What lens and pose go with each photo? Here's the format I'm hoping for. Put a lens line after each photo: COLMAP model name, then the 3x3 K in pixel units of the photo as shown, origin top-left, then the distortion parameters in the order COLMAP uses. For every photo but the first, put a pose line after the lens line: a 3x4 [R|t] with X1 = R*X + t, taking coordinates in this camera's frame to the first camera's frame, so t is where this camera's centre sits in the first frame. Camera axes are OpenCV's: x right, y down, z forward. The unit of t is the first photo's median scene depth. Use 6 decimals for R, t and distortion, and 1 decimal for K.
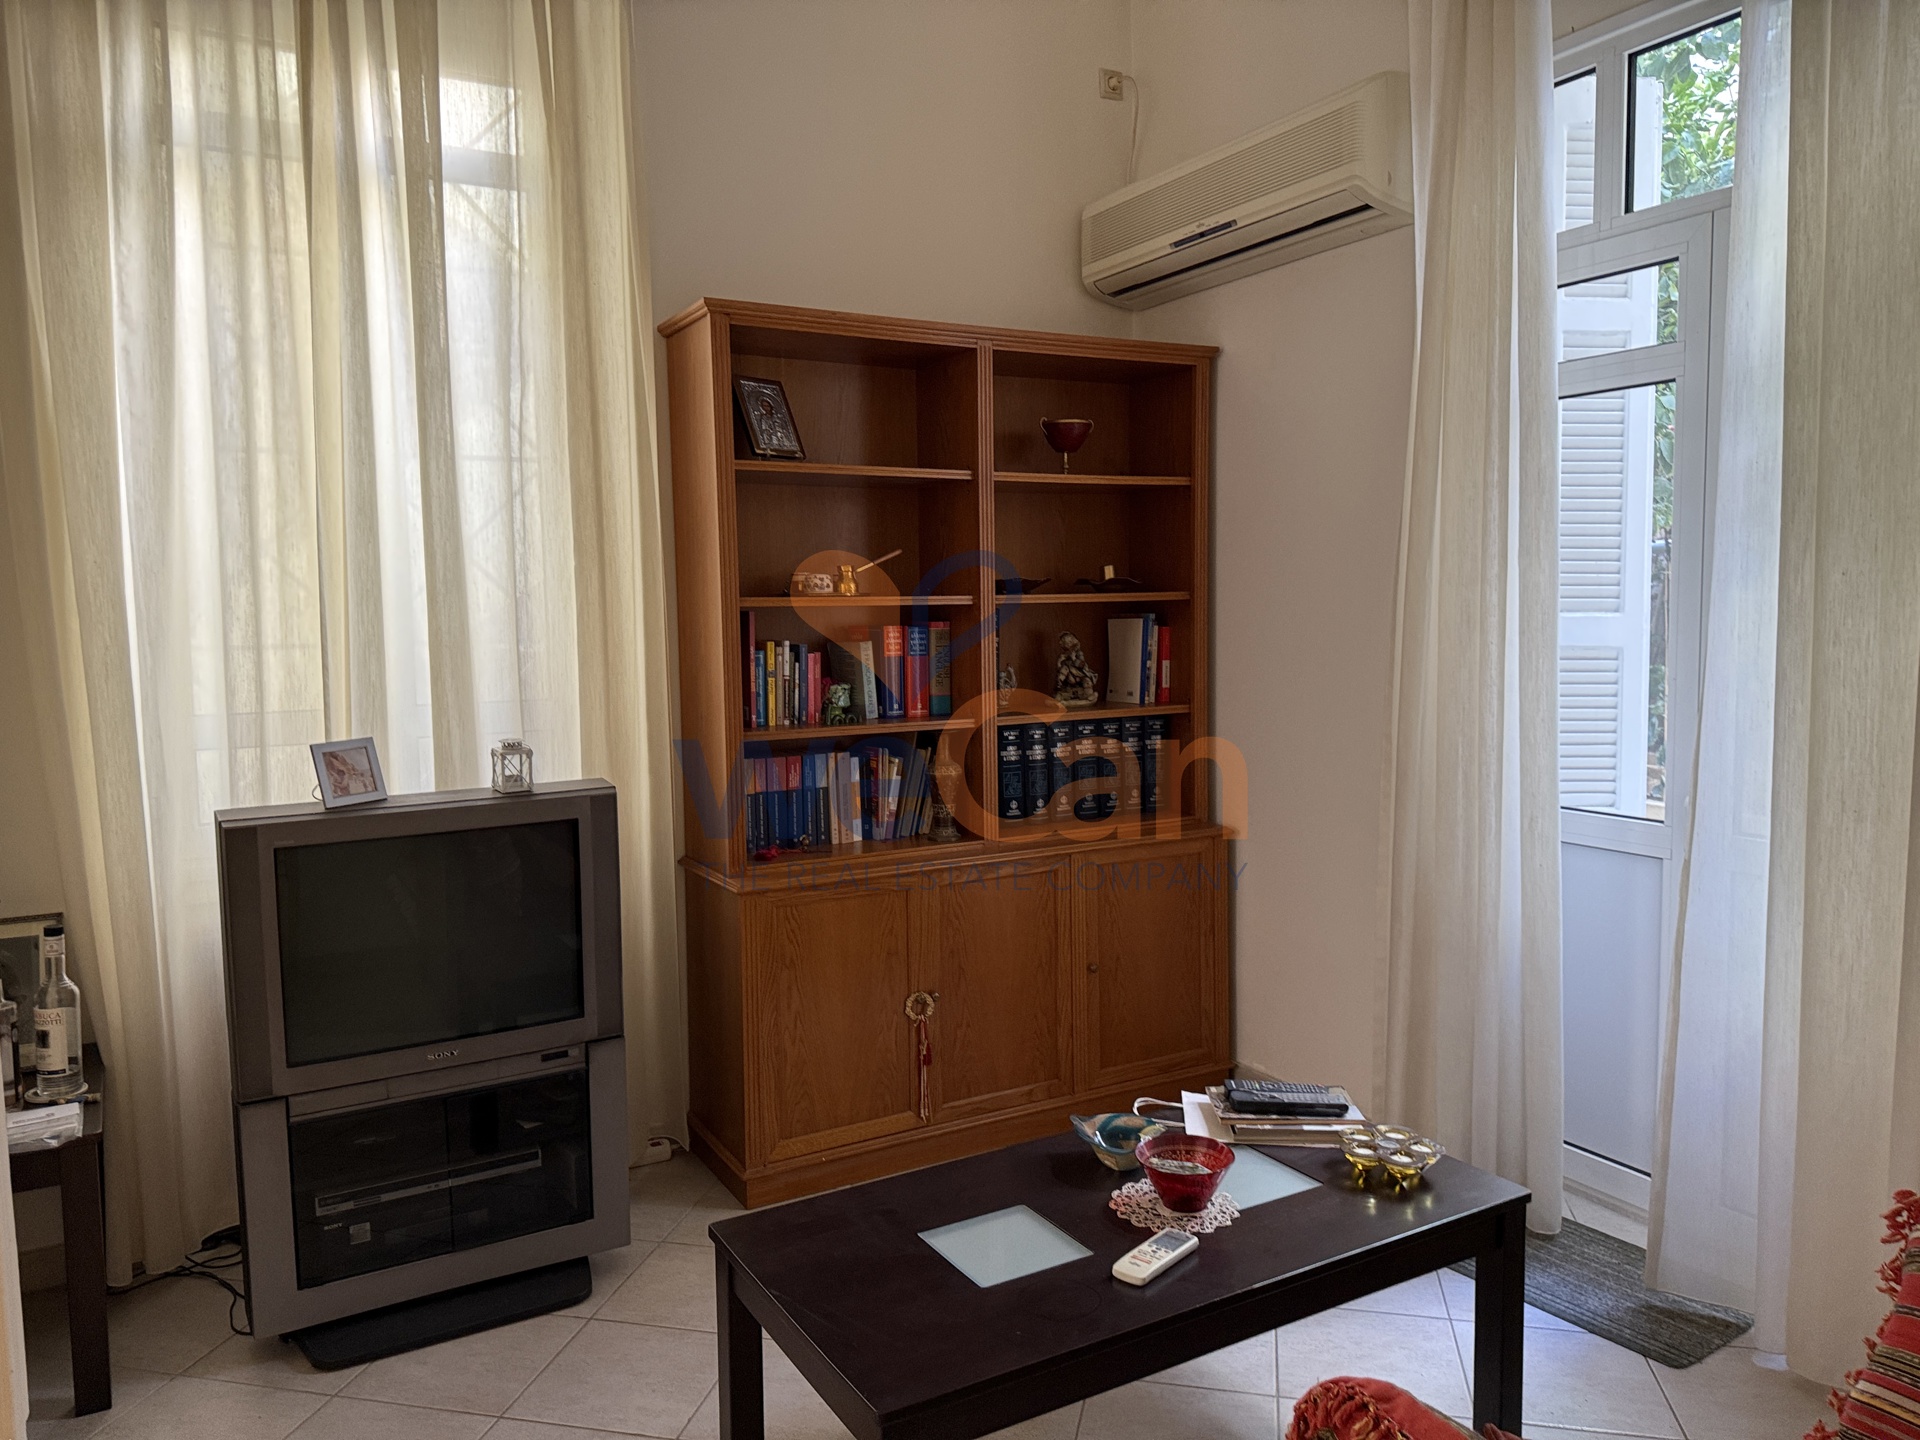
lens RADIAL K [[1358.9, 0, 959.7], [0, 1358.9, 712.1], [0, 0, 1]] dist [0.131640, -0.154759]
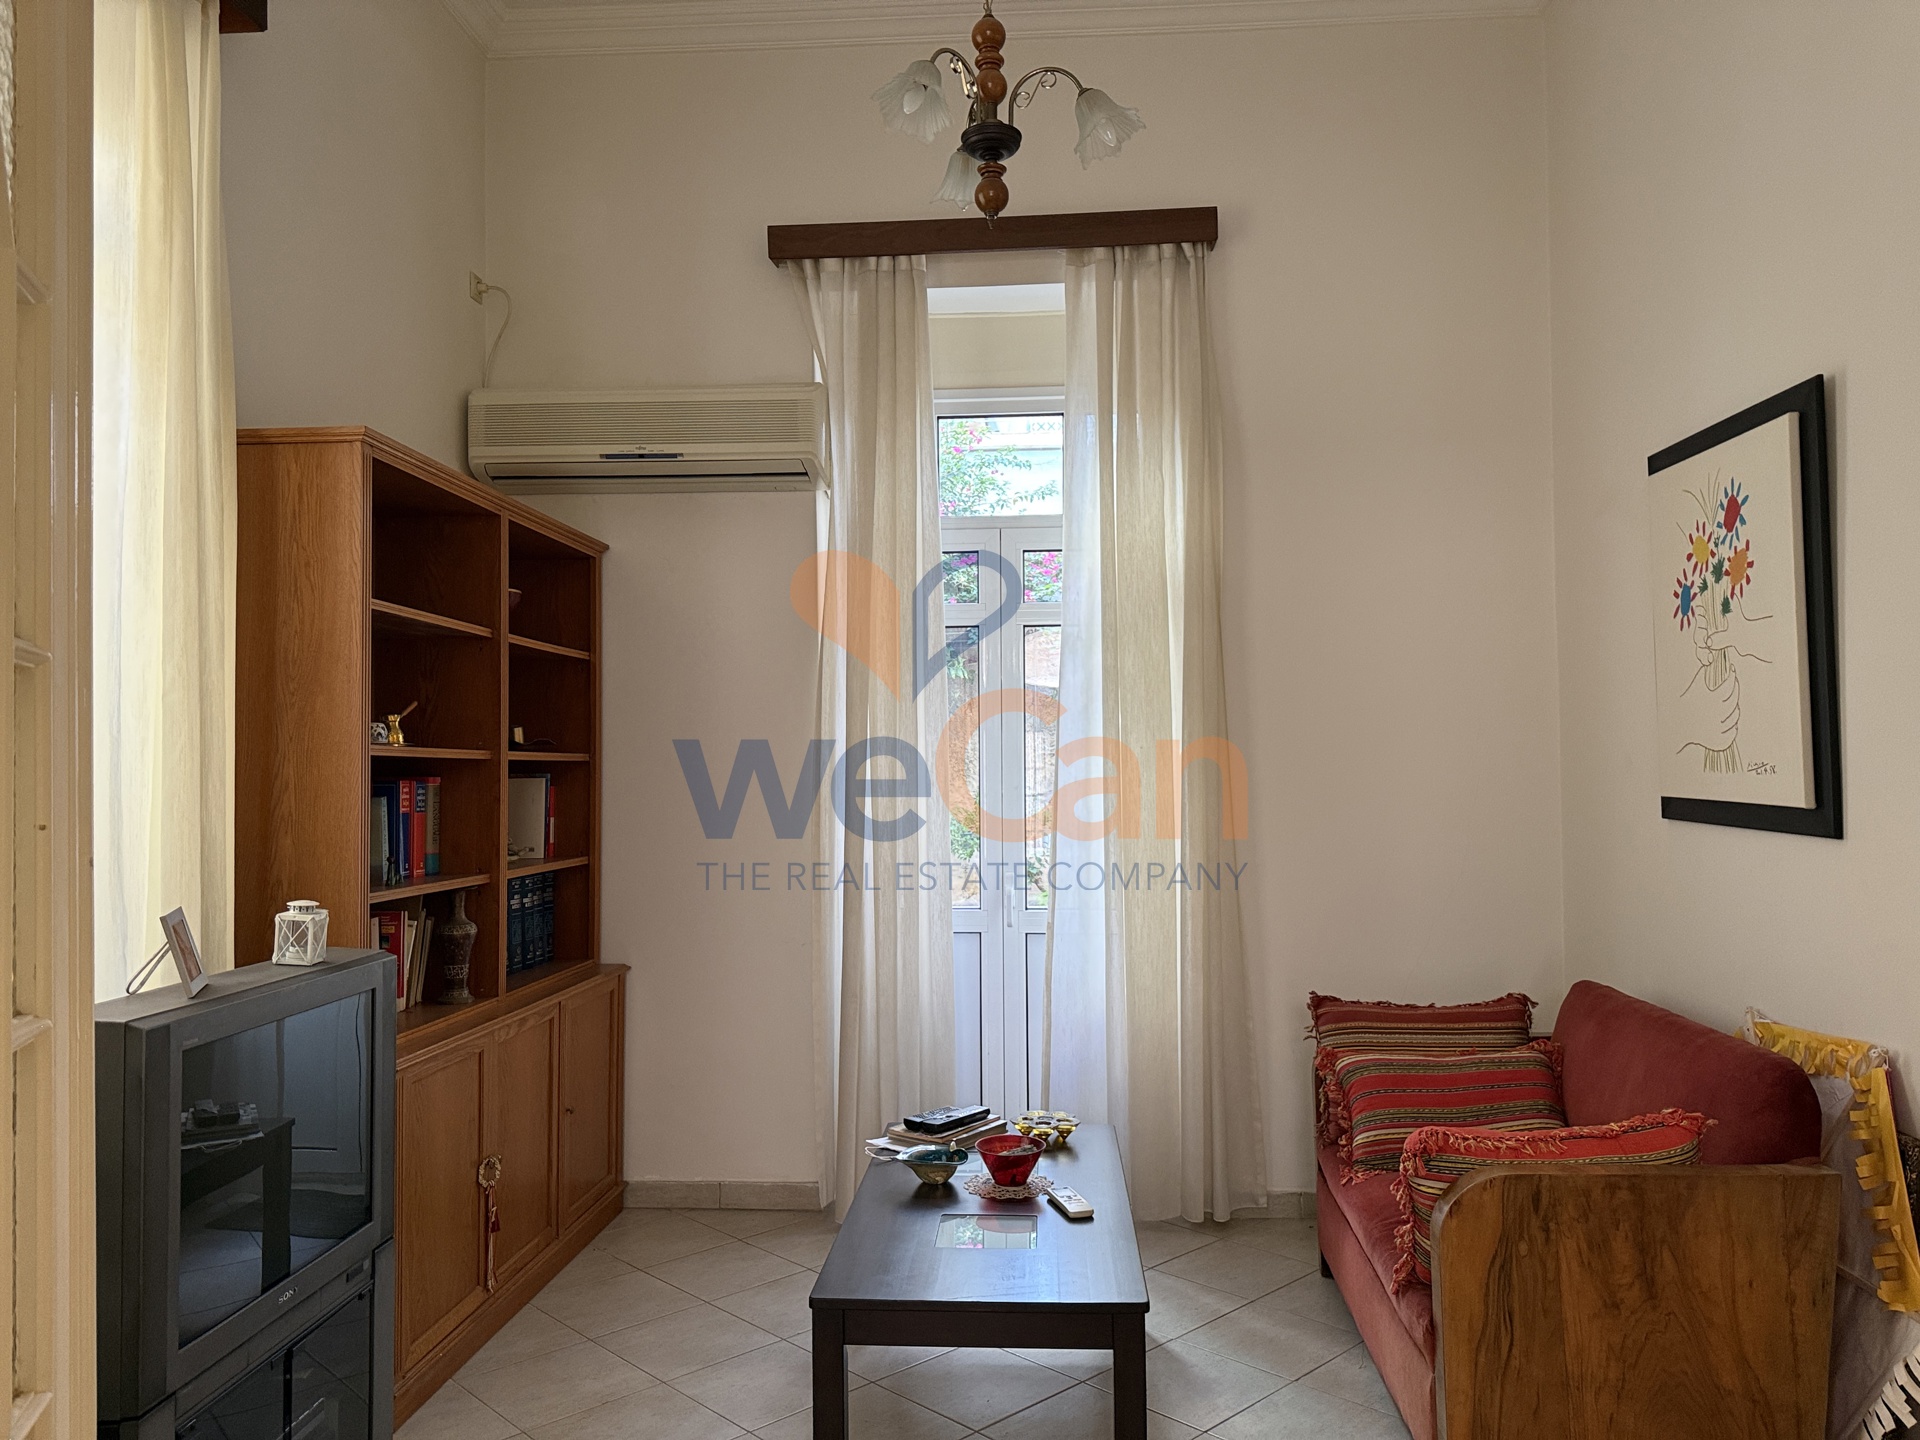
lens RADIAL K [[1366.4, 0, 965.2], [0, 1366.4, 728.6], [0, 0, 1]] dist [0.041483, -0.000370]
pose [[0.545641, 0.040374, 0.837046, -0.656295], [0.067011, 0.993538, -0.091604, 0.015075], [-0.835336, 0.106074, 0.539409, 0.153860]]
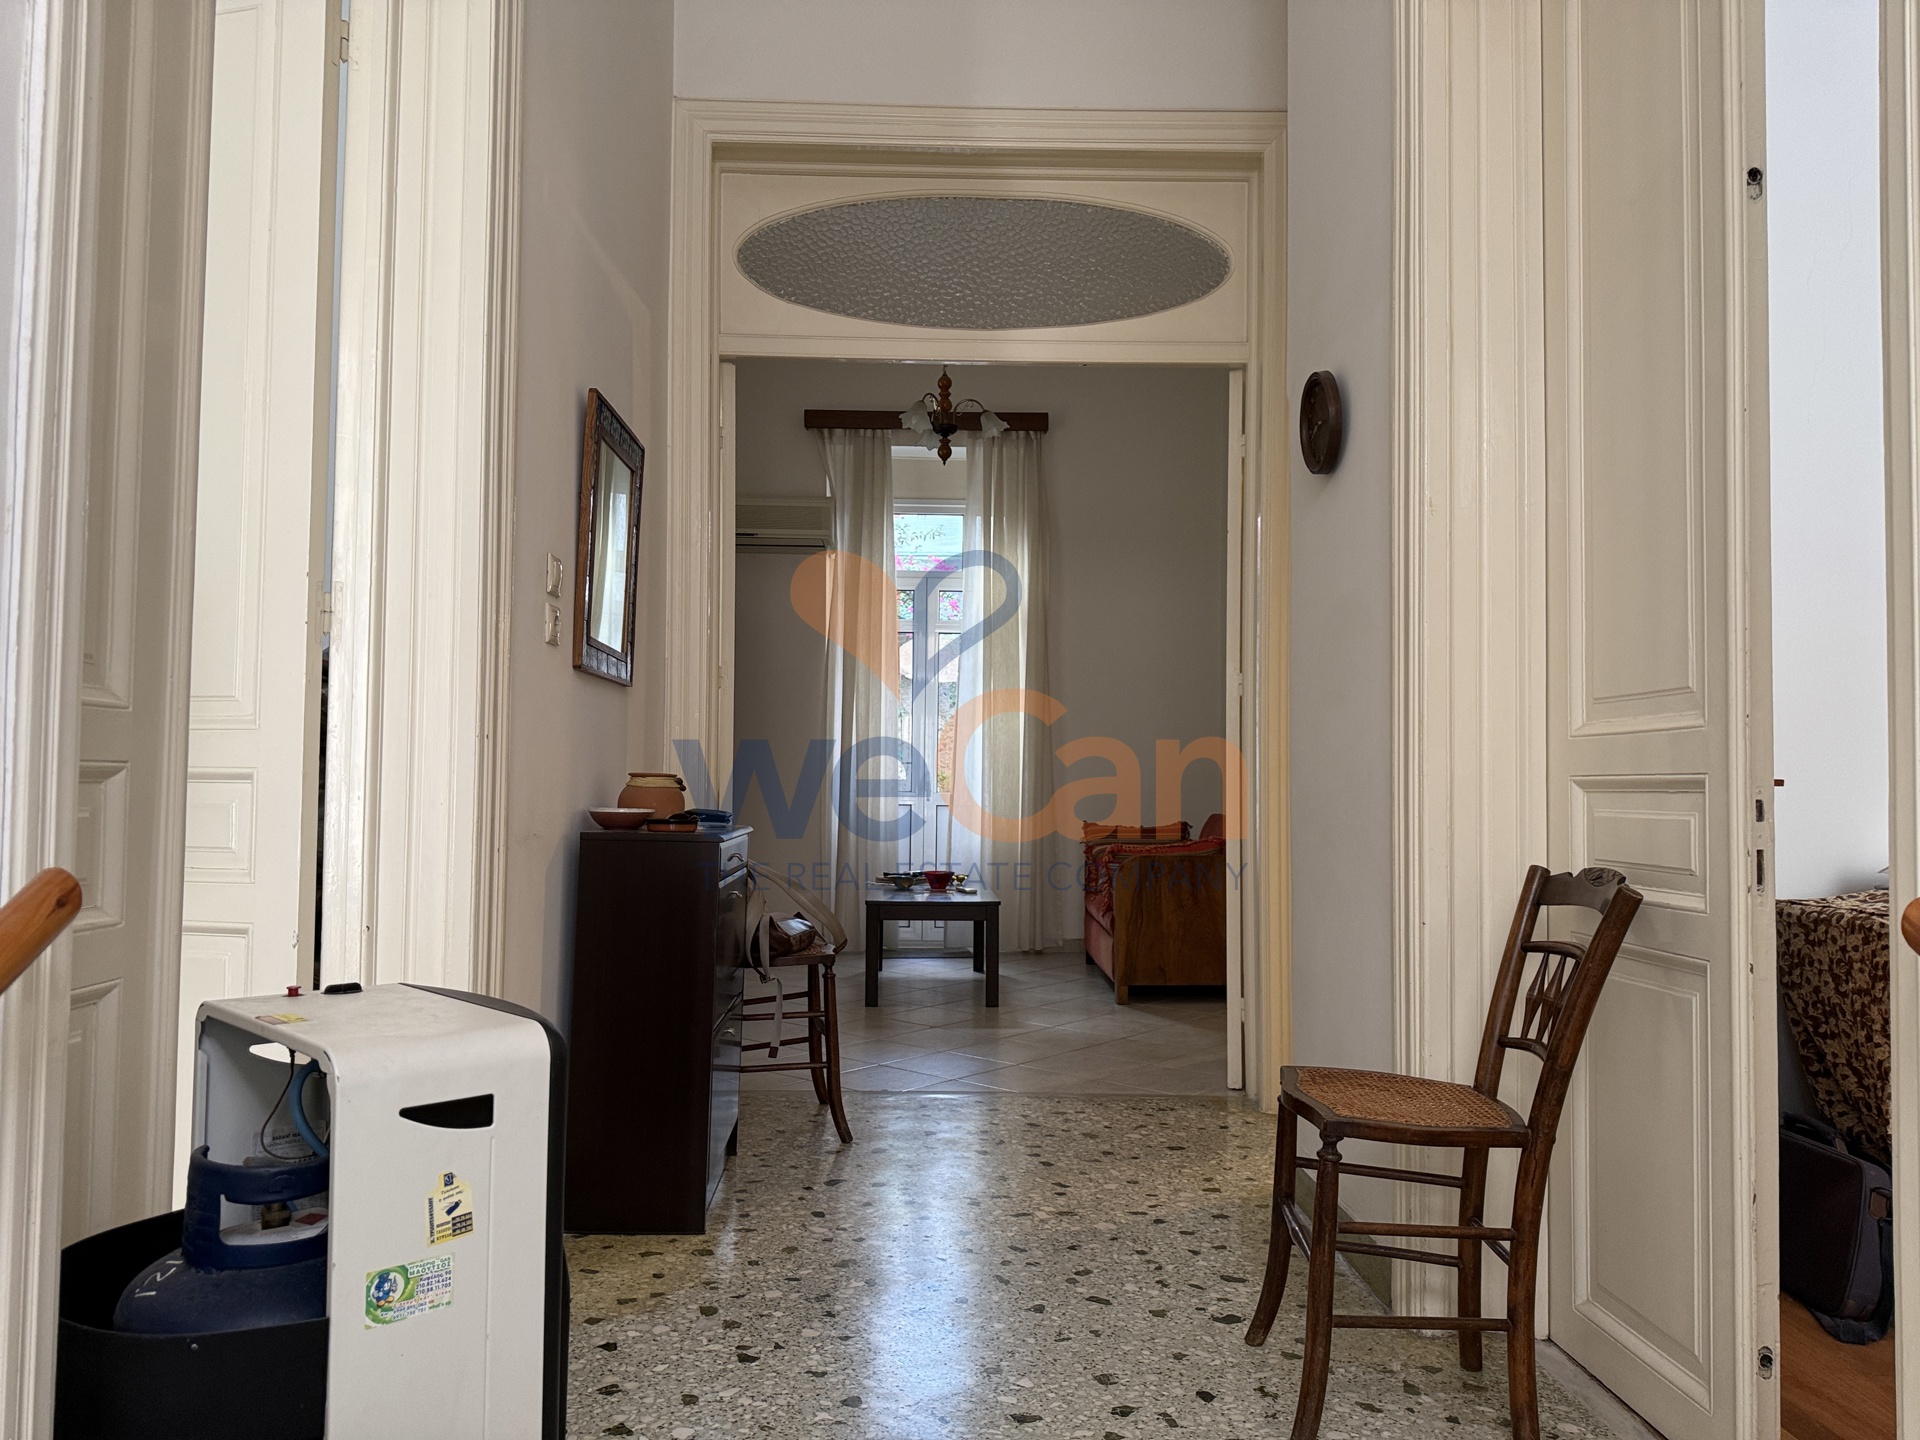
lens RADIAL K [[1366.4, 0, 965.2], [0, 1366.4, 728.6], [0, 0, 1]] dist [0.041483, -0.000370]
pose [[0.458225, 0.056706, 0.887026, -1.563105], [0.054594, 0.994283, -0.091765, 0.178600], [-0.887158, 0.090476, 0.452509, -0.273603]]
